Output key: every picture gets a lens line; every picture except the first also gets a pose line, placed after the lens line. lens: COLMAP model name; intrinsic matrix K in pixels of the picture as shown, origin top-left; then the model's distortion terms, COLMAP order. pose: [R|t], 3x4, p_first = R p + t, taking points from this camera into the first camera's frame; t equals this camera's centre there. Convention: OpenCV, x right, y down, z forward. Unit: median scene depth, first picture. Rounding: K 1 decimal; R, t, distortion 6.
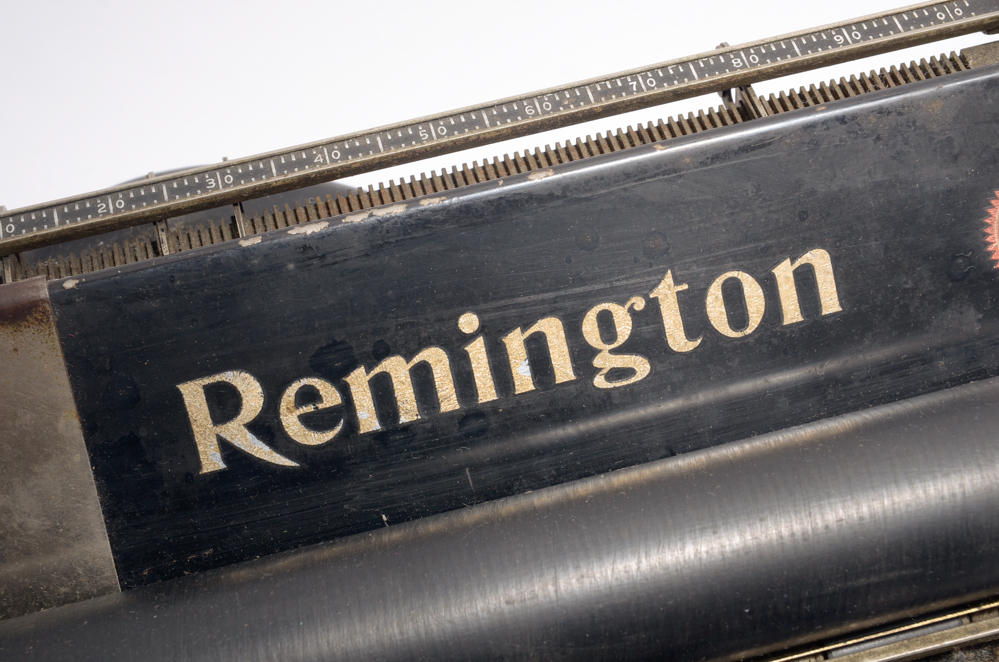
lens RADIAL K [[1894.9, 0, 474.2], [0, 1894.9, 353.4], [0, 0, 1]] dist [0.013686, 0.275234]
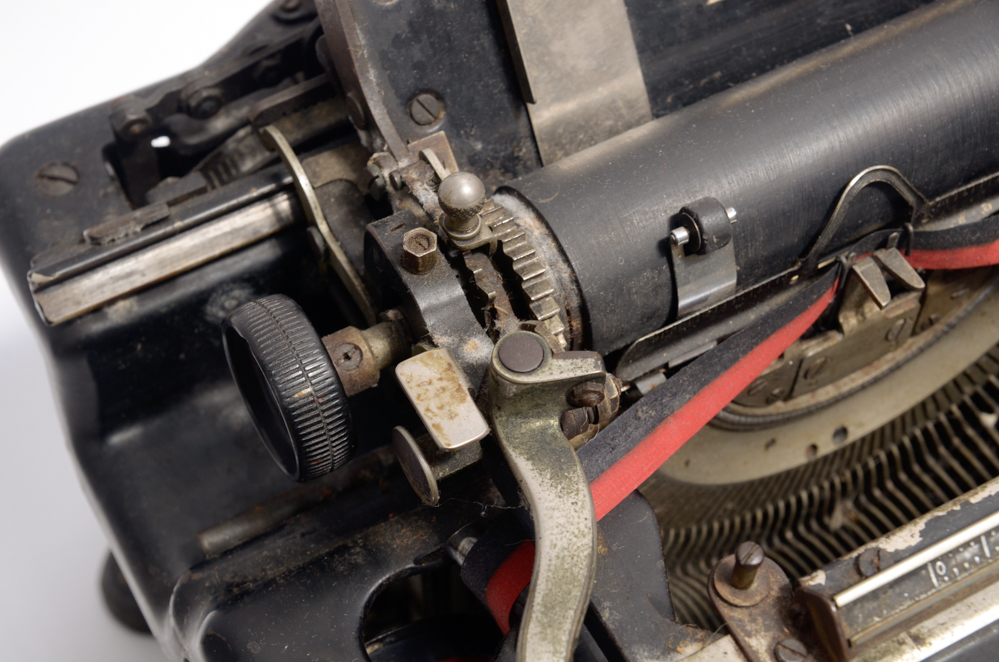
lens RADIAL K [[1894.9, 0, 474.2], [0, 1894.9, 353.4], [0, 0, 1]] dist [0.013686, 0.275234]
pose [[0.961214, -0.164754, 0.221189, -0.555286], [0.139551, 0.982268, 0.125203, 0.105399], [-0.237895, -0.089479, 0.967161, -0.079612]]
